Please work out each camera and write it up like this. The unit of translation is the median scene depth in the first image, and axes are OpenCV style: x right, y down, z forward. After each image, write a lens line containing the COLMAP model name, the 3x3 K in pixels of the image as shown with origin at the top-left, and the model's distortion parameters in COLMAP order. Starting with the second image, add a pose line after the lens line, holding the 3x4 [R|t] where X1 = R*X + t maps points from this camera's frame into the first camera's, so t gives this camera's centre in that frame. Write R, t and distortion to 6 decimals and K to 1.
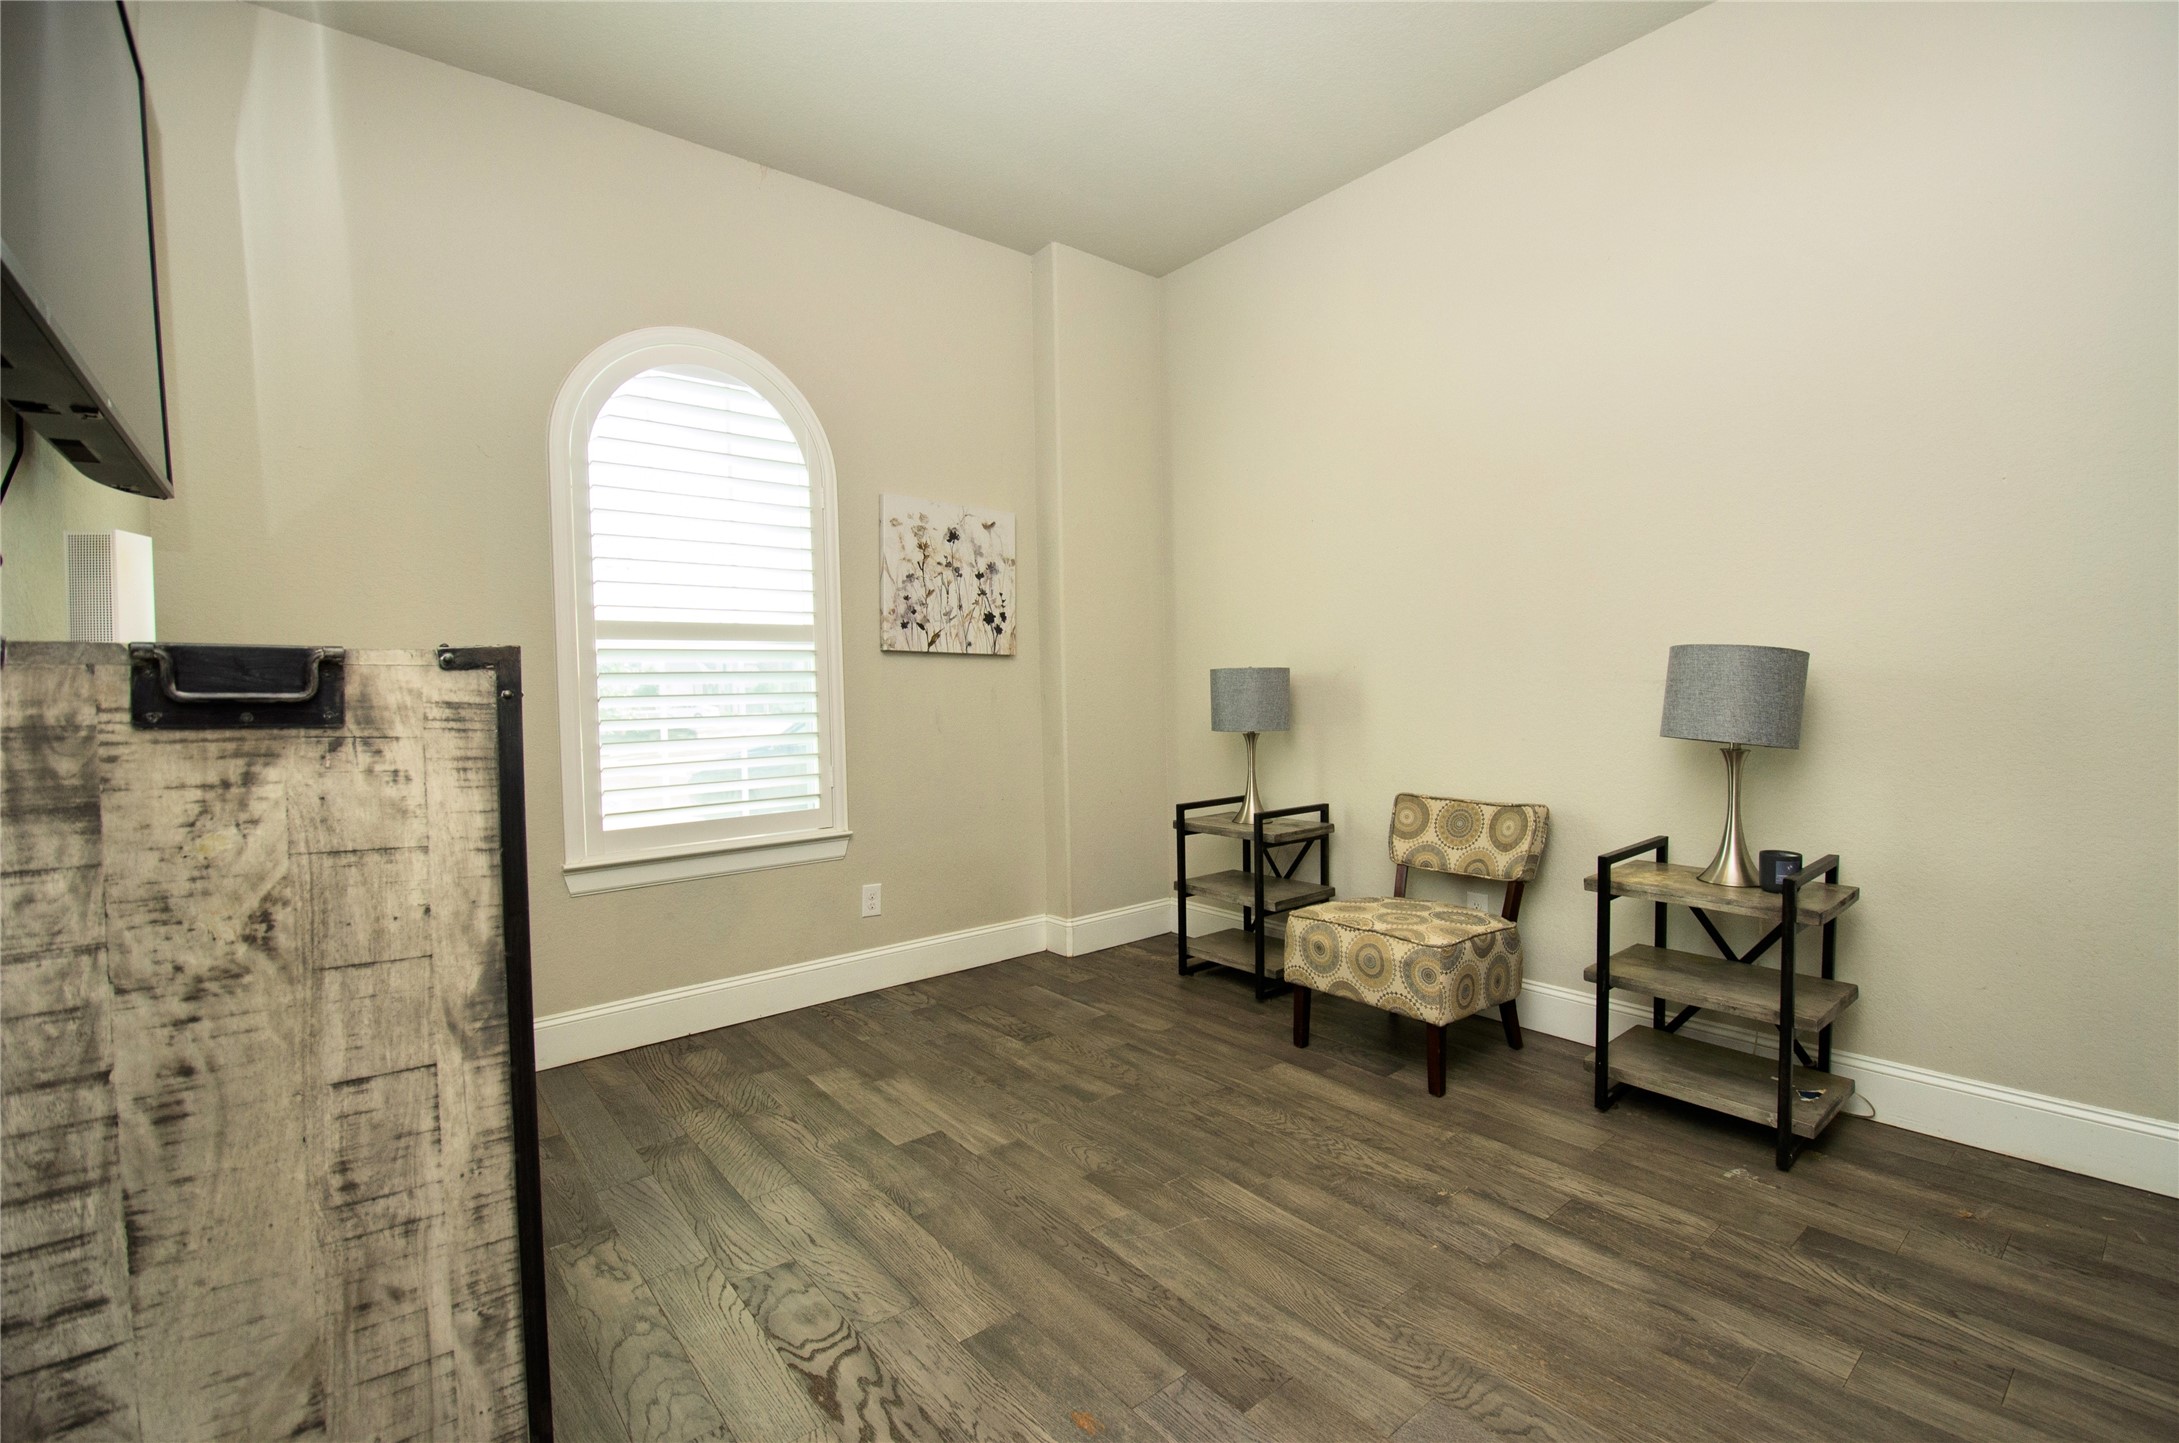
lens RADIAL K [[948.5, 0, 1126.8], [0, 948.5, 718.8], [0, 0, 1]] dist [0.013110, -0.020902]
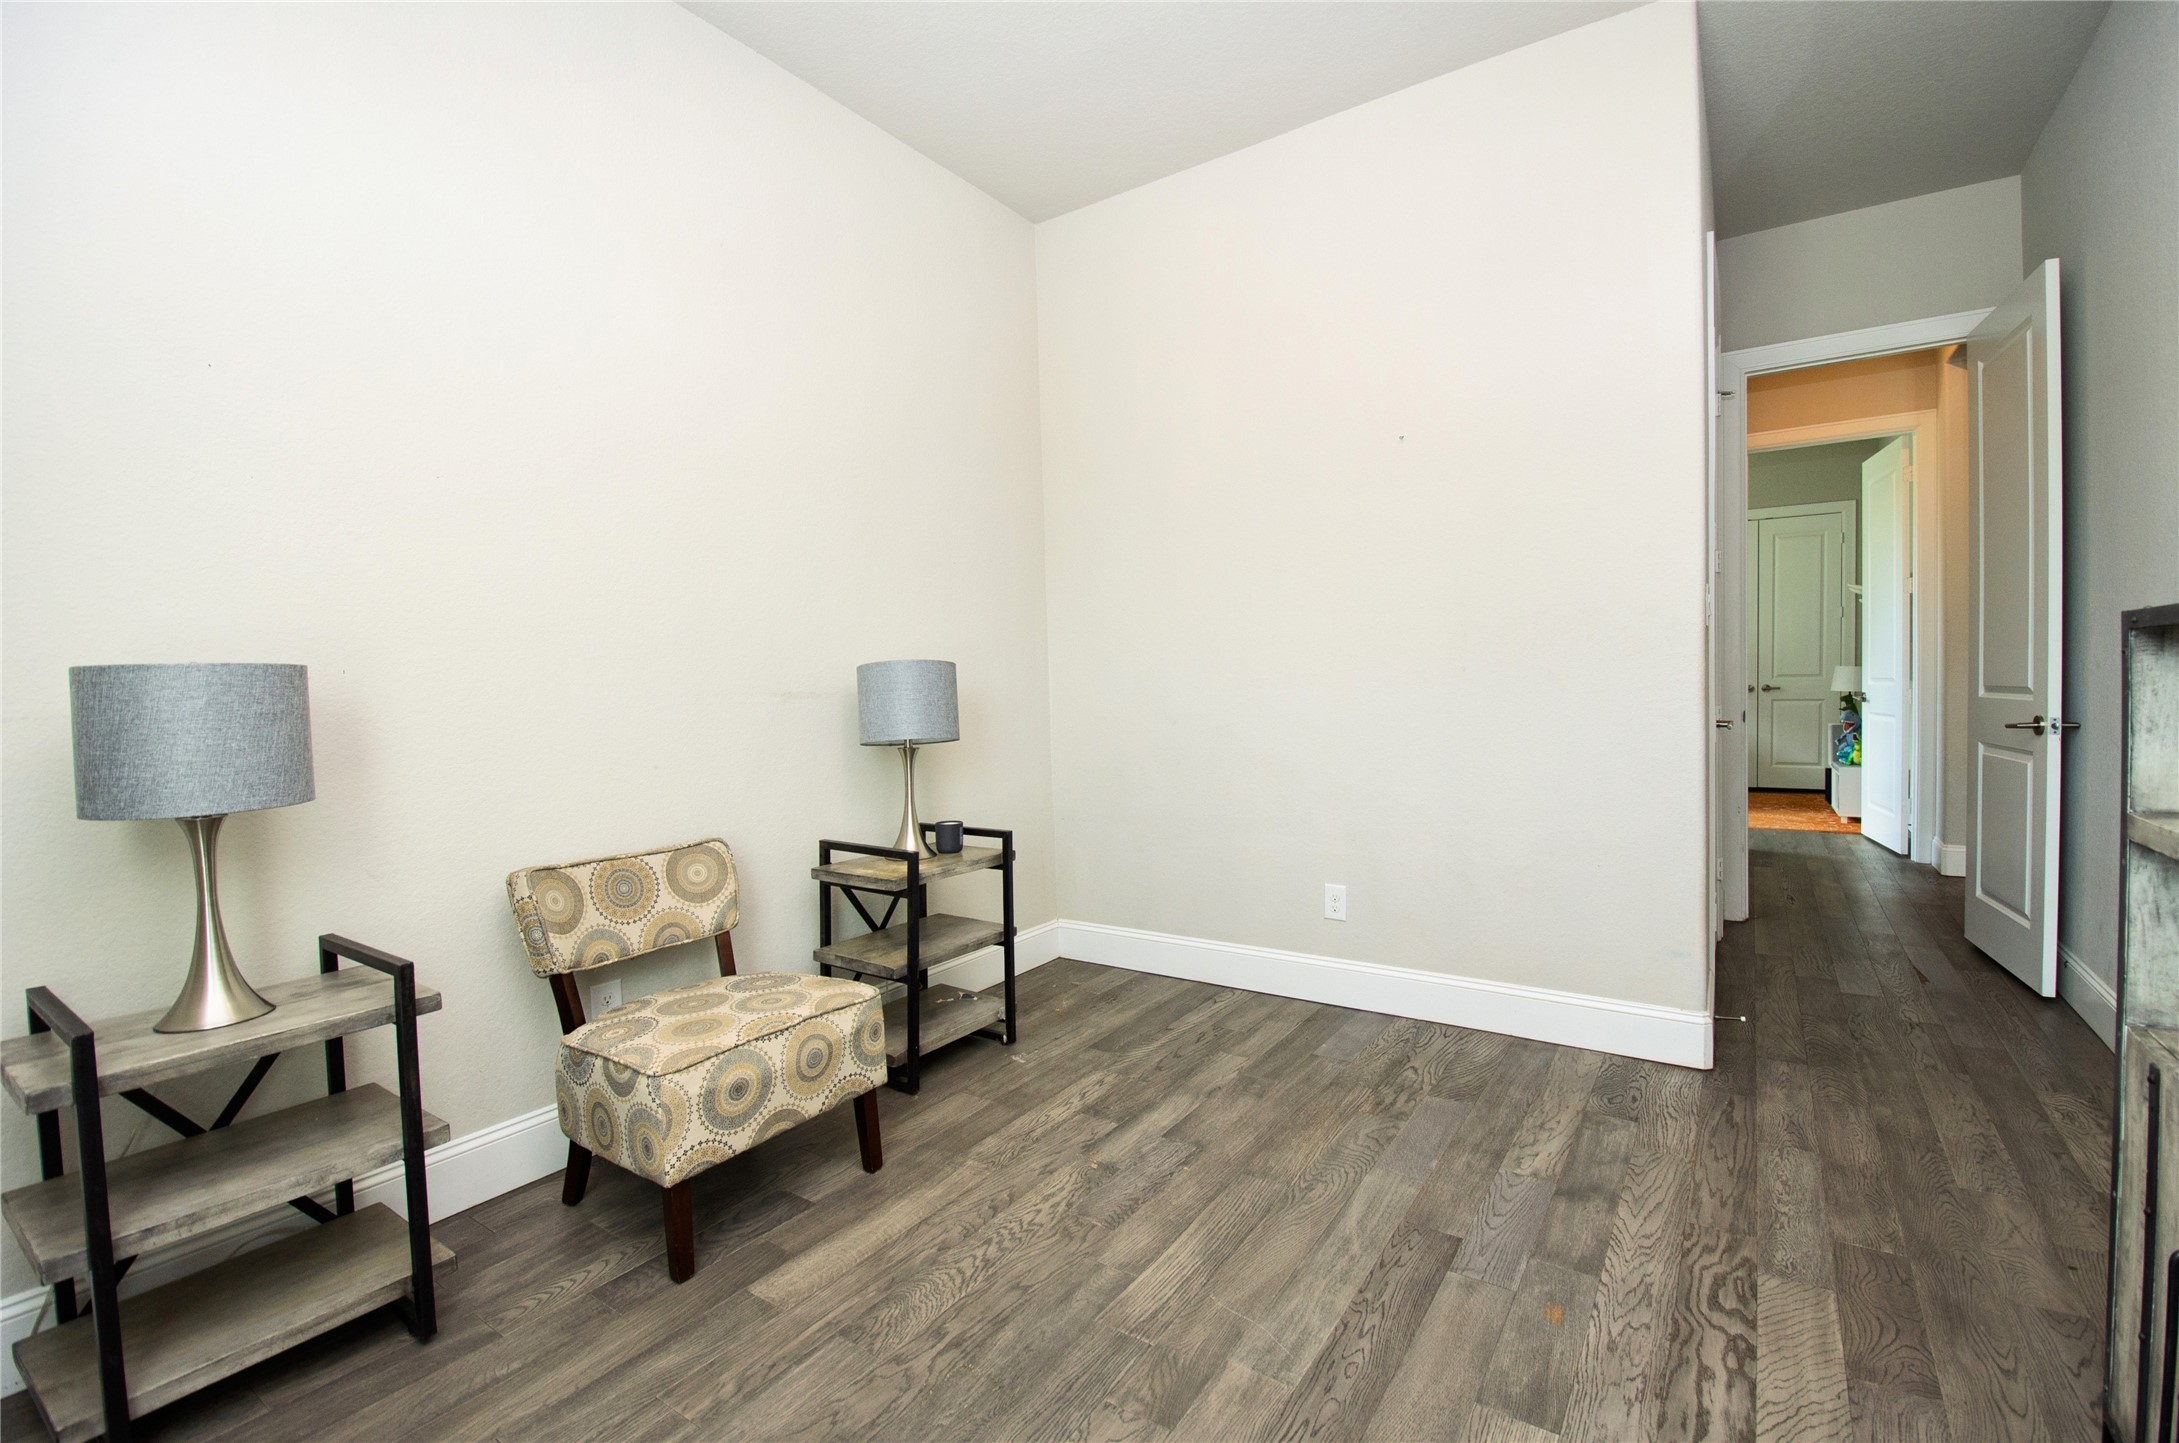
lens RADIAL K [[948.5, 0, 1126.8], [0, 948.5, 718.8], [0, 0, 1]] dist [0.013110, -0.020902]
pose [[-0.279013, -0.015029, 0.960170, -0.630958], [0.064530, 0.997324, 0.034362, -0.027533], [-0.958117, 0.071547, -0.277296, 1.128625]]
